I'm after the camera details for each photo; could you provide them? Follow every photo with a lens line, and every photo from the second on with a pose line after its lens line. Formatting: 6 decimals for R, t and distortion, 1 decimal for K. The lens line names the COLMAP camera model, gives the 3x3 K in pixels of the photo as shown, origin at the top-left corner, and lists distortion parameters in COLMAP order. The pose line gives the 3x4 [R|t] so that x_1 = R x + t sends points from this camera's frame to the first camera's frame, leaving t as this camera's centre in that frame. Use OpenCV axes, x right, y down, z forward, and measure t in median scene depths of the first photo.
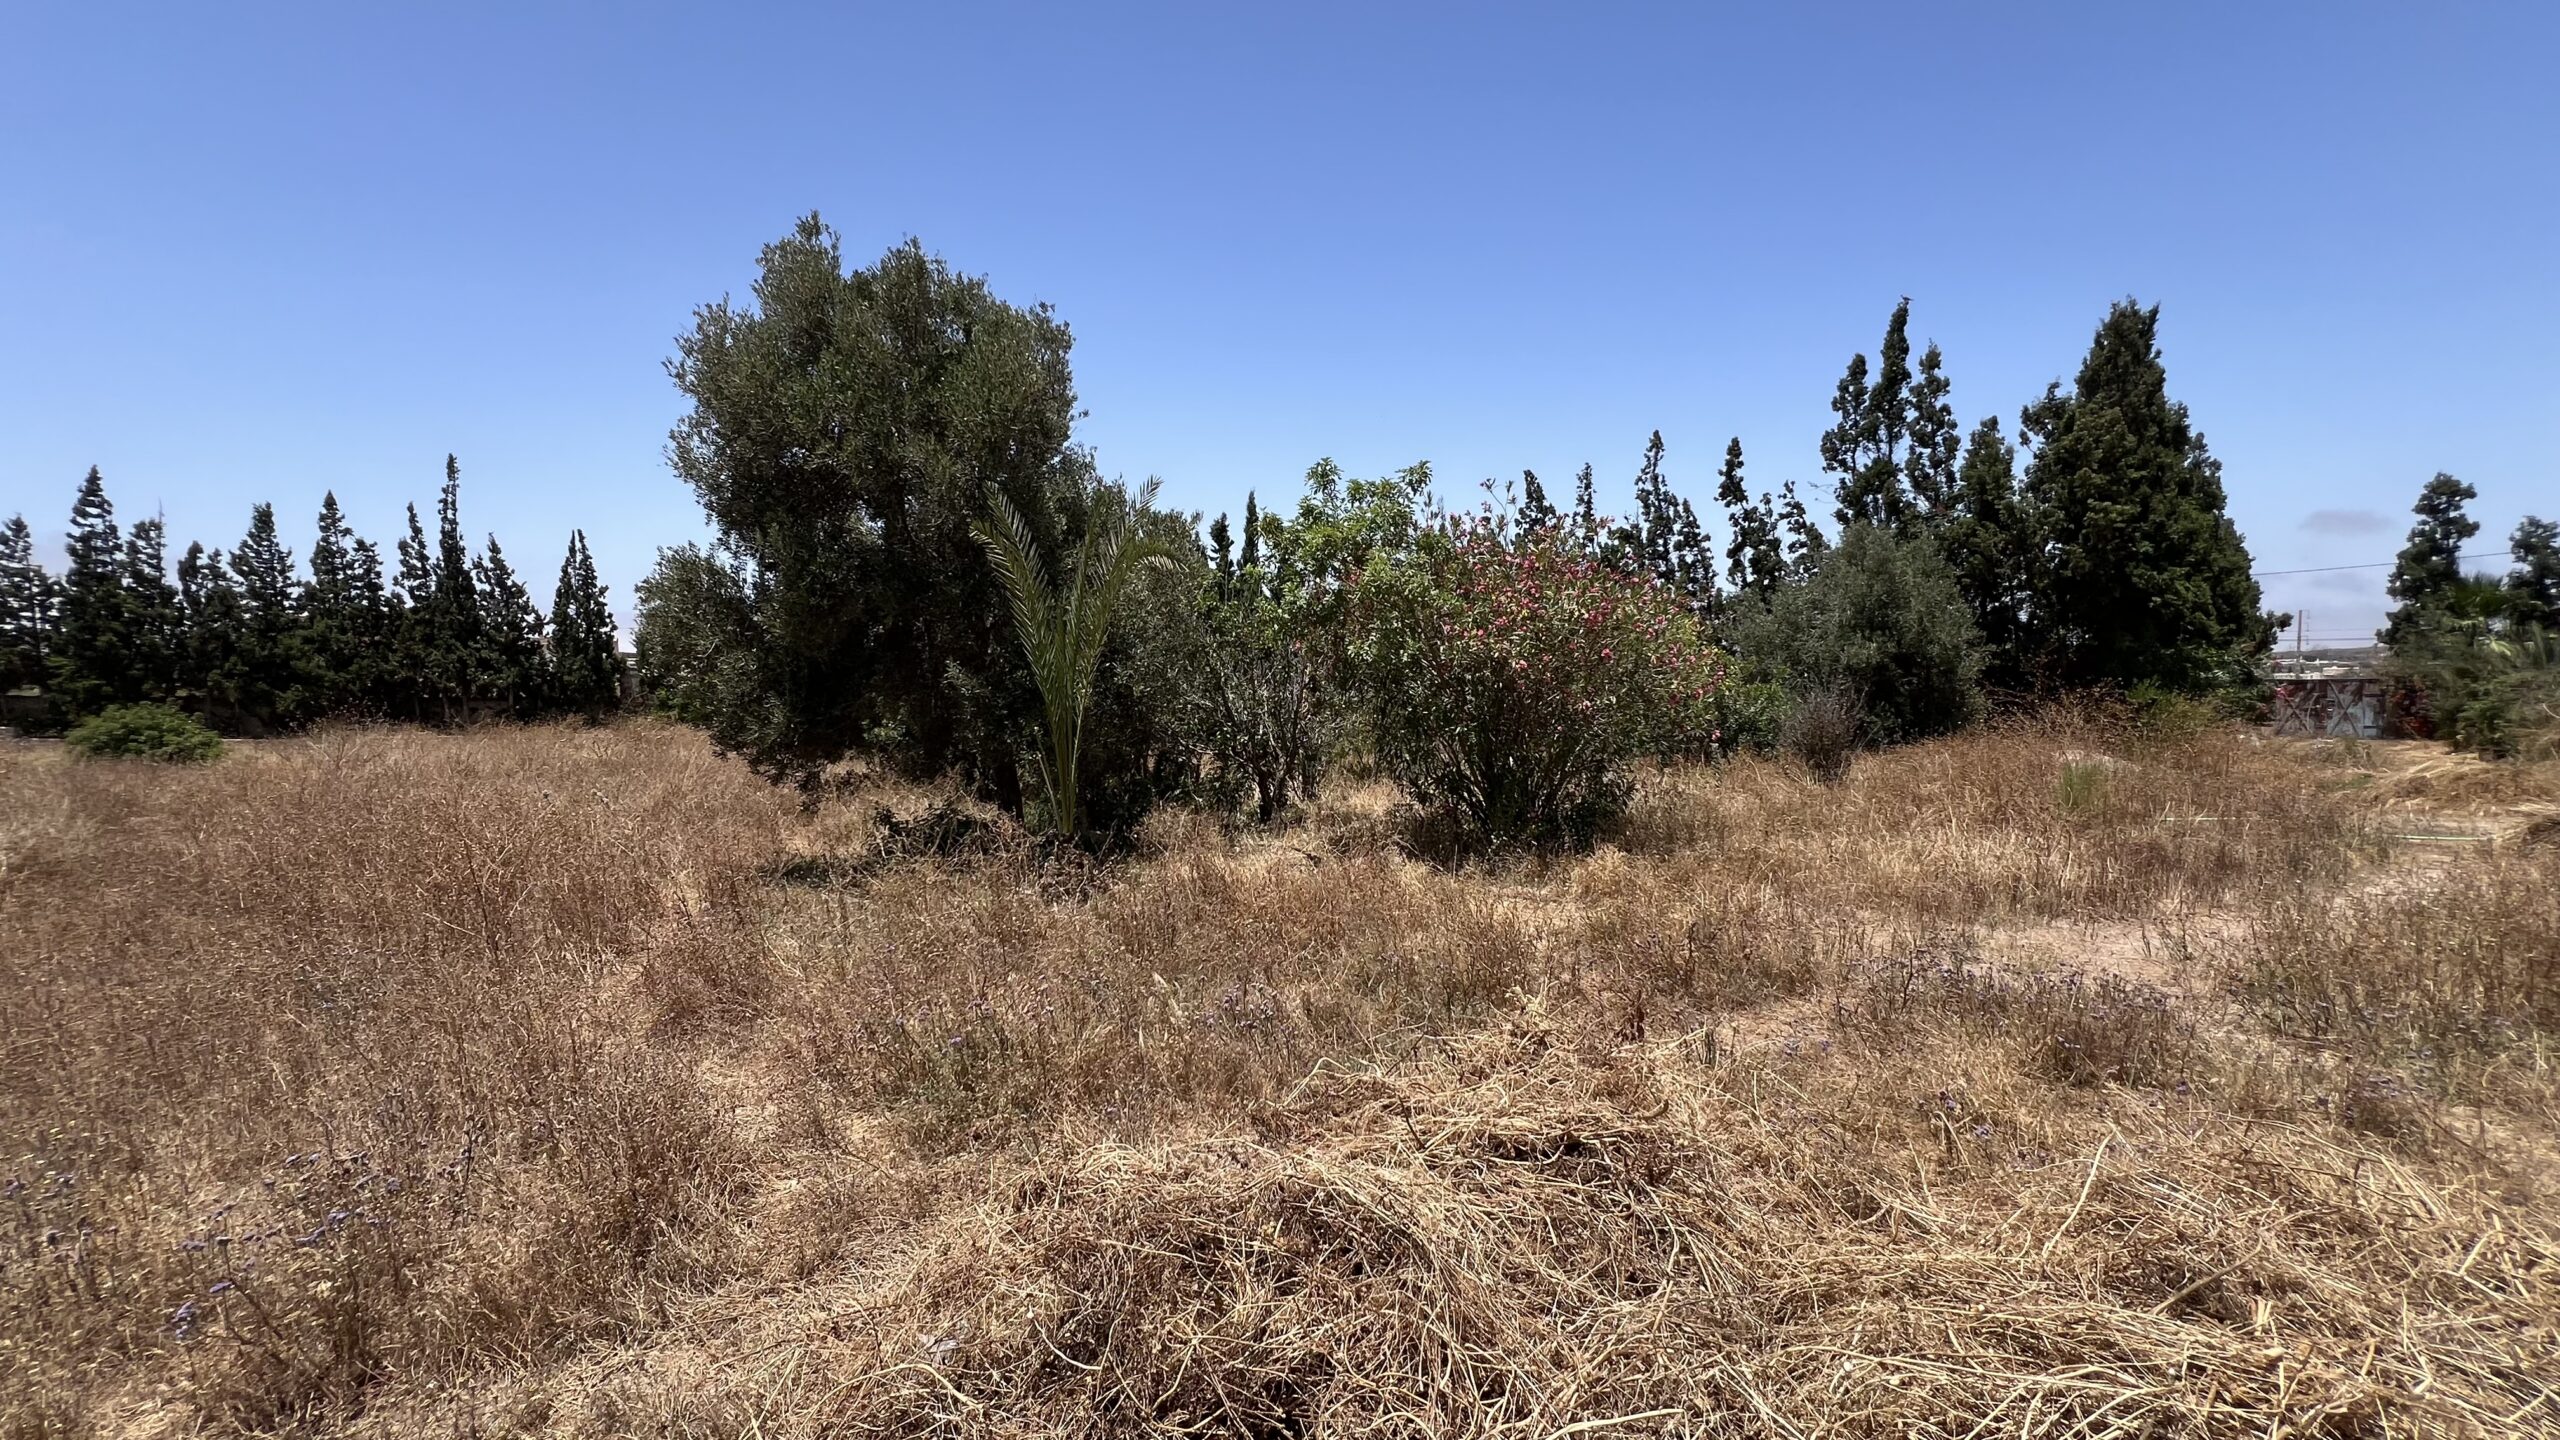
lens RADIAL K [[1027.8, 0, 1273.8], [0, 1027.8, 715.1], [0, 0, 1]] dist [-0.002849, 0.000912]
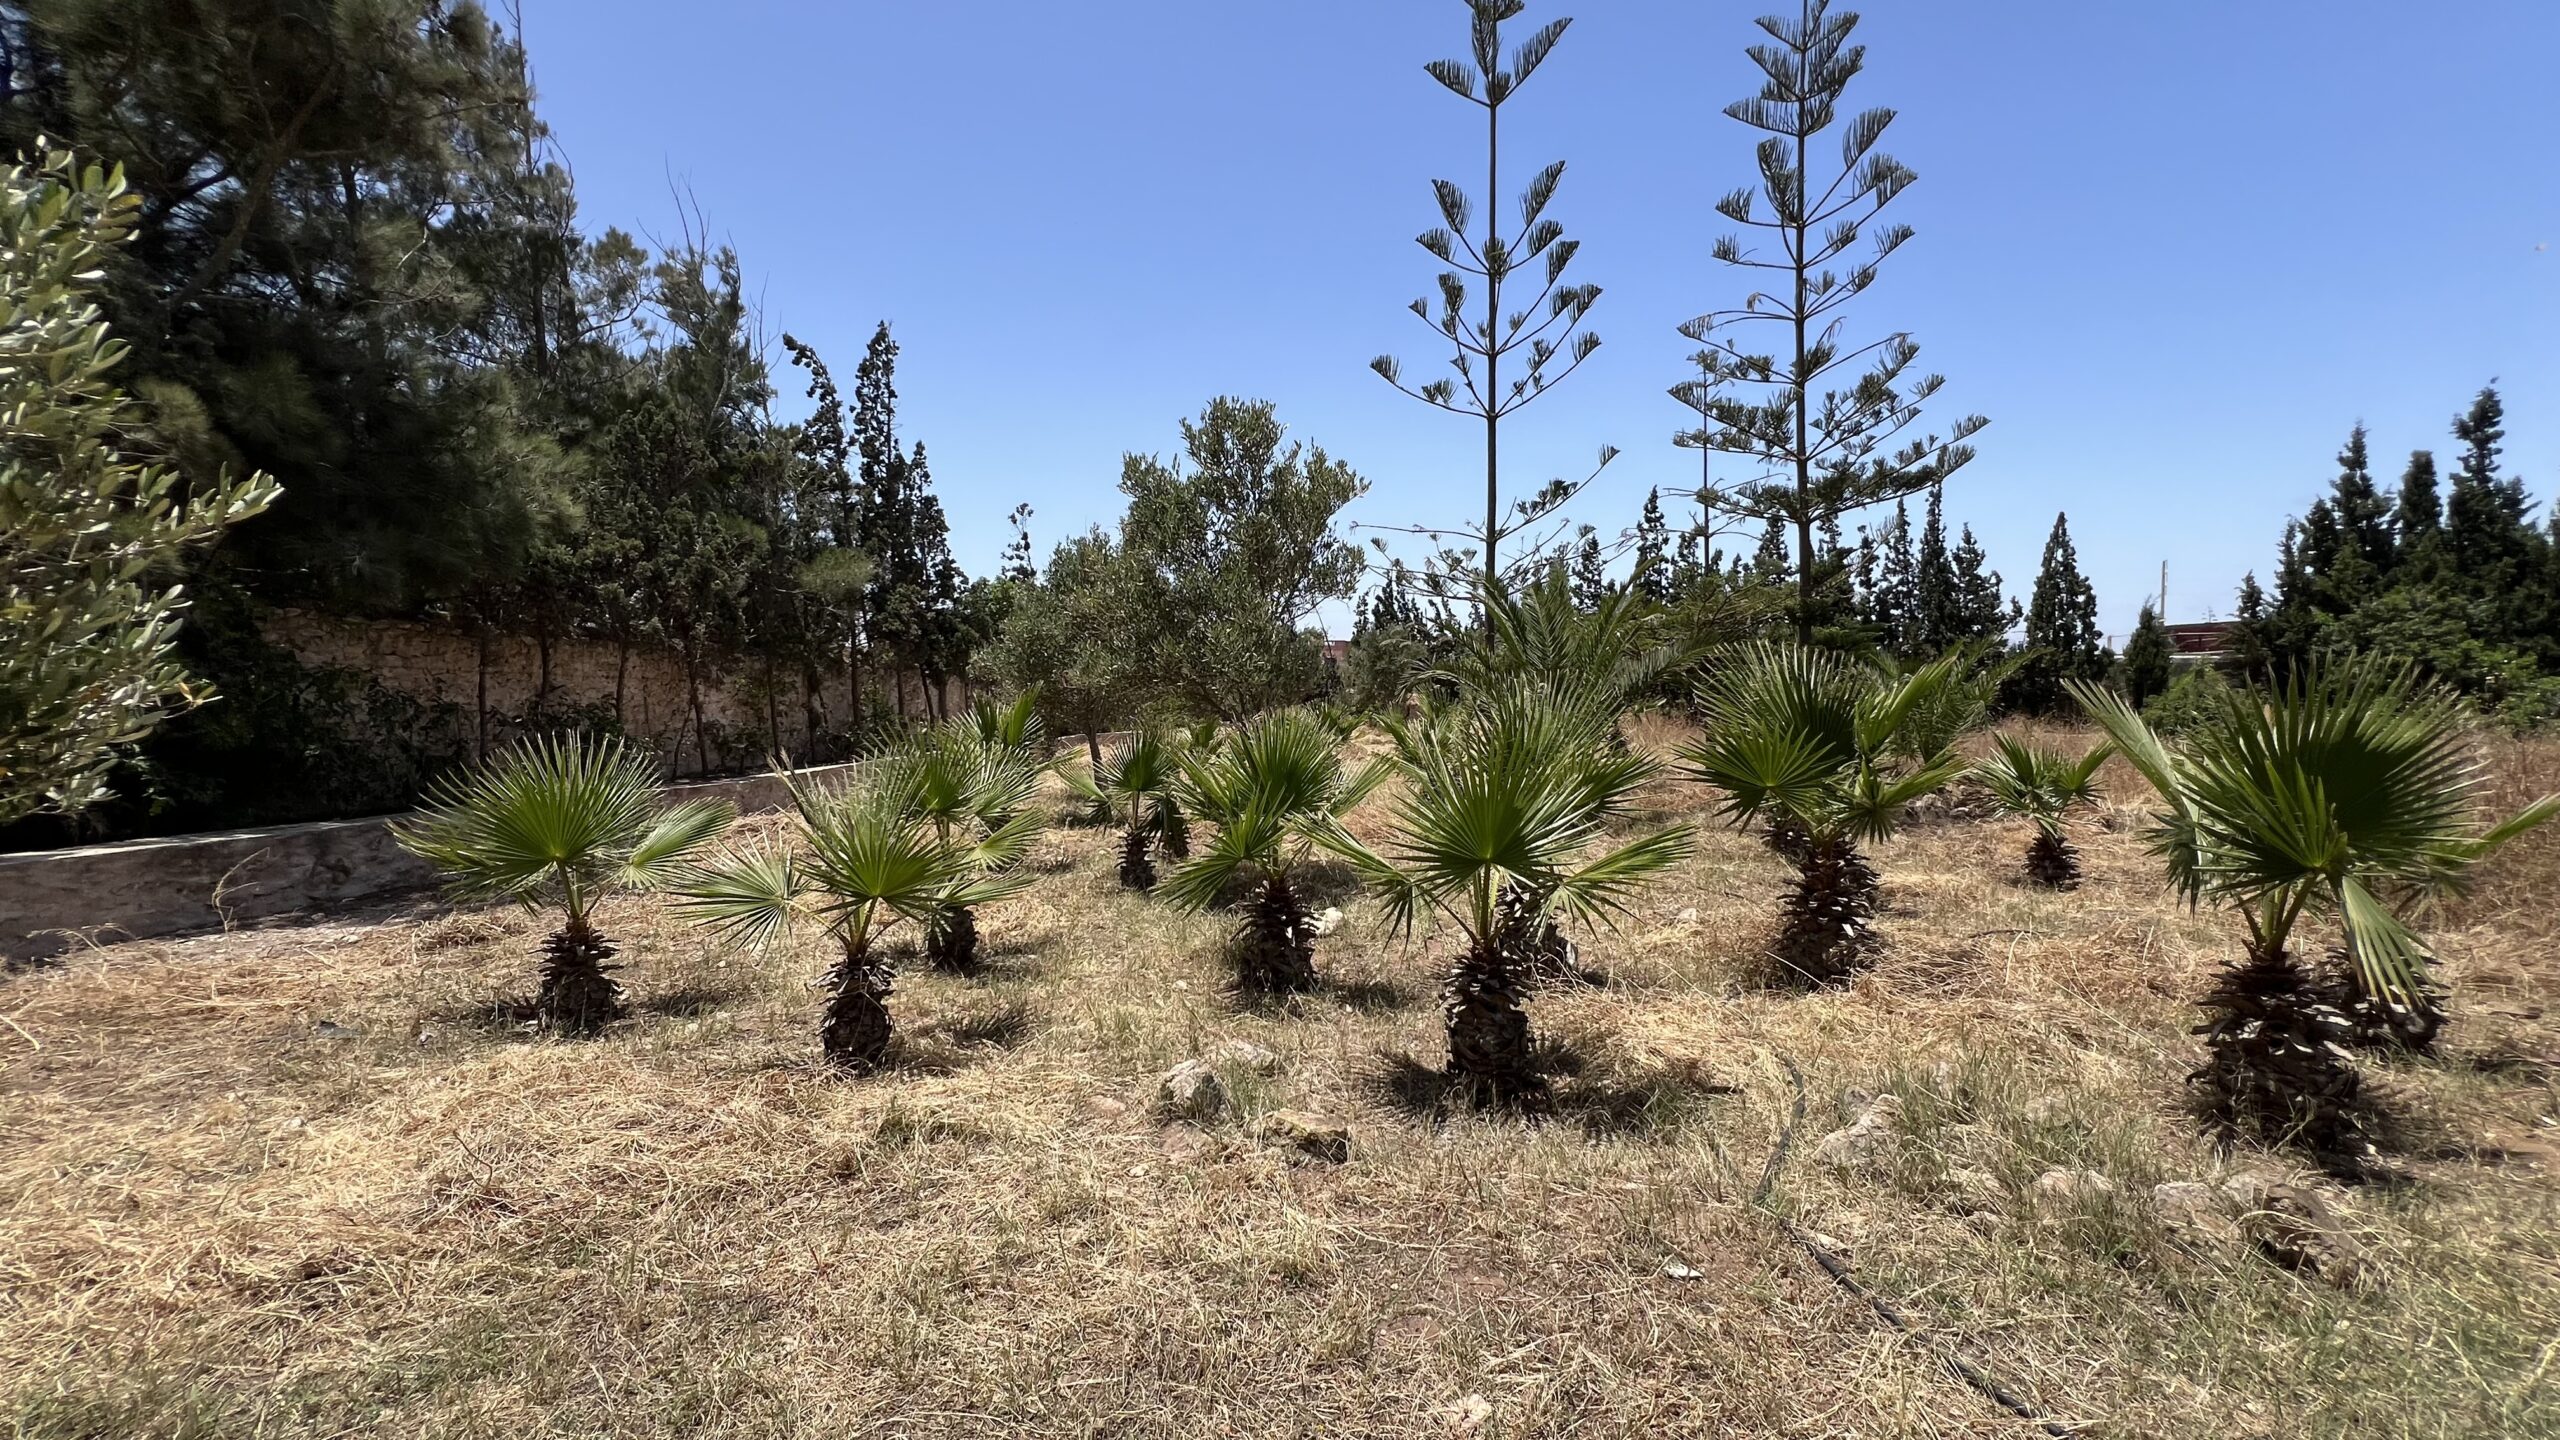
lens RADIAL K [[1027.8, 0, 1274.6], [0, 1027.8, 714.4], [0, 0, 1]] dist [-0.002849, 0.000912]
pose [[0.850543, 0.008197, -0.525841, -1.443226], [-0.019945, 0.999662, -0.016679, 0.054647], [0.525527, 0.024674, 0.850419, -0.274956]]
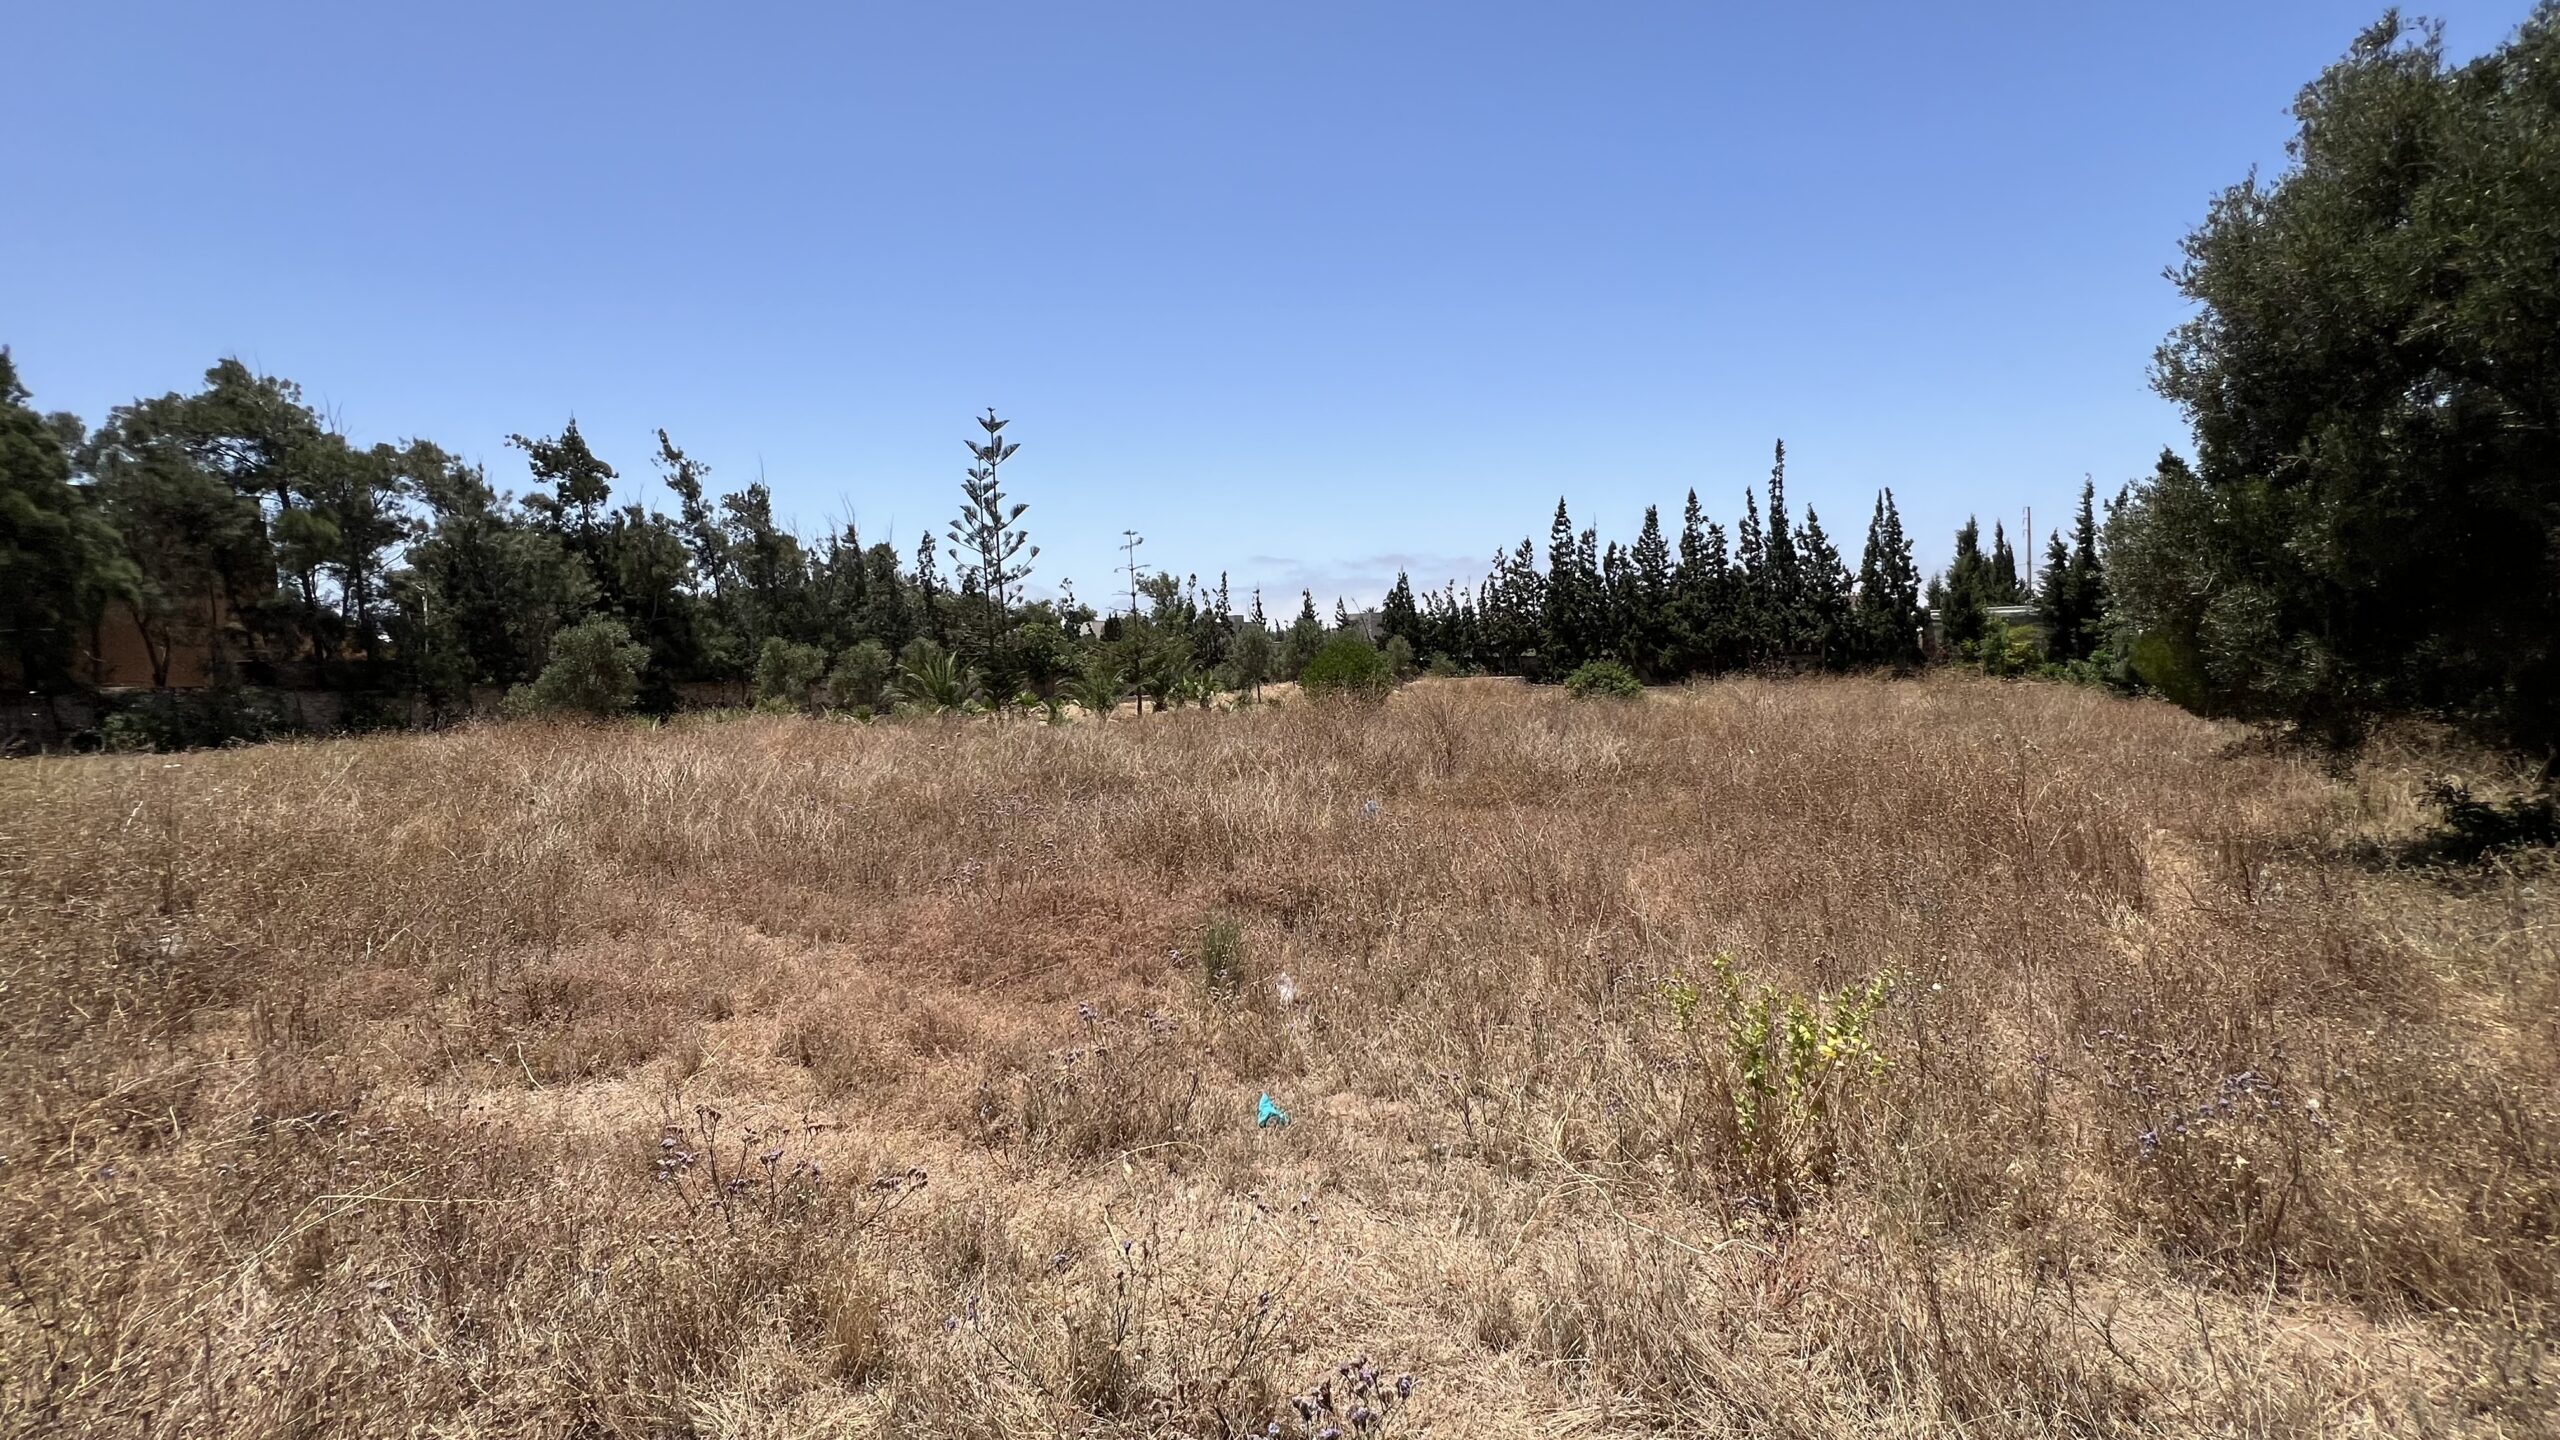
lens RADIAL K [[1027.8, 0, 1271.6], [0, 1027.8, 712.3], [0, 0, 1]] dist [-0.002849, 0.000912]
pose [[0.452659, 0.034247, -0.891026, -0.049610], [0.003784, 0.999179, 0.040326, 0.002661], [0.891676, -0.021626, 0.452158, -0.049005]]
